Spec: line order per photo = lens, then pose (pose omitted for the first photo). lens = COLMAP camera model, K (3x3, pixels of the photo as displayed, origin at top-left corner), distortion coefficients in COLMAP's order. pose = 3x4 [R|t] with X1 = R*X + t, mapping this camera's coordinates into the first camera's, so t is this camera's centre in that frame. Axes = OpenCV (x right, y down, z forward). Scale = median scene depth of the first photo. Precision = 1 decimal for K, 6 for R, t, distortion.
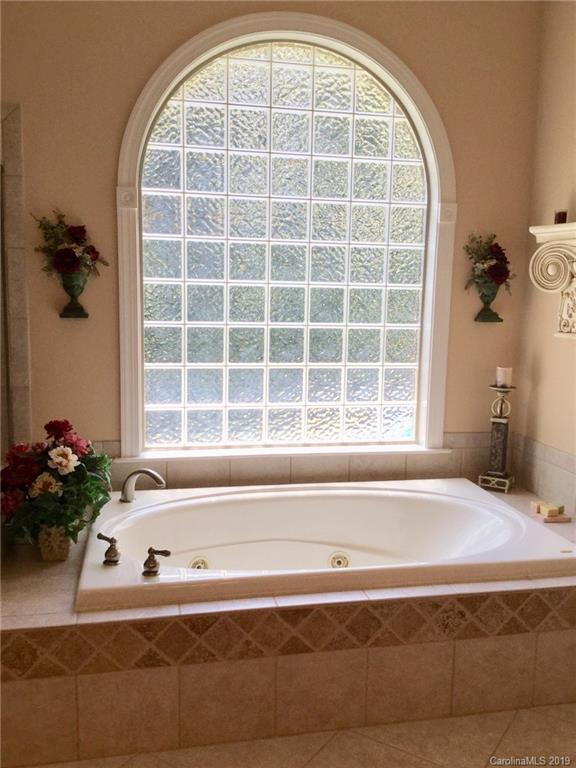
lens RADIAL K [[704.1, 0, 284.6], [0, 704.1, 386.7], [0, 0, 1]] dist [0.046022, 0.000000]
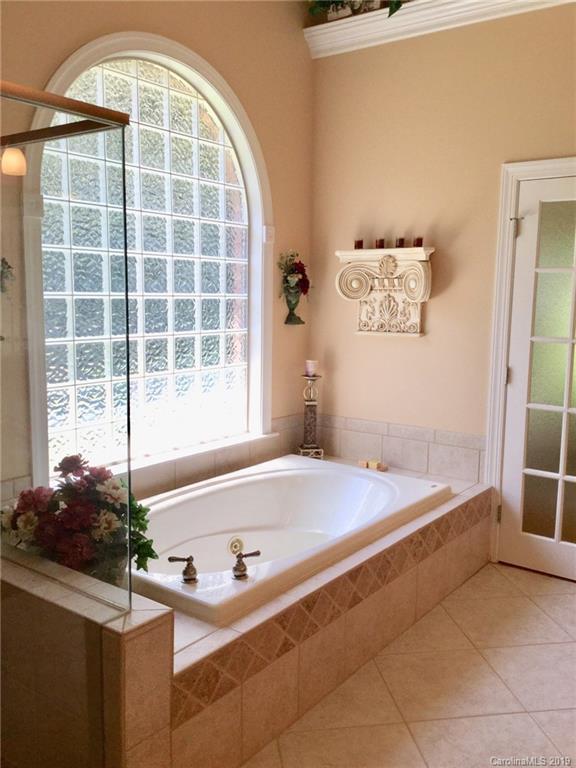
lens RADIAL K [[704.1, 0, 284.0], [0, 704.1, 382.5], [0, 0, 1]] dist [0.046022, 0.000000]
pose [[0.745028, -0.095576, 0.660150, -0.603199], [0.091512, 0.994969, 0.040773, -0.047790], [-0.660726, 0.030035, 0.750026, 0.111453]]
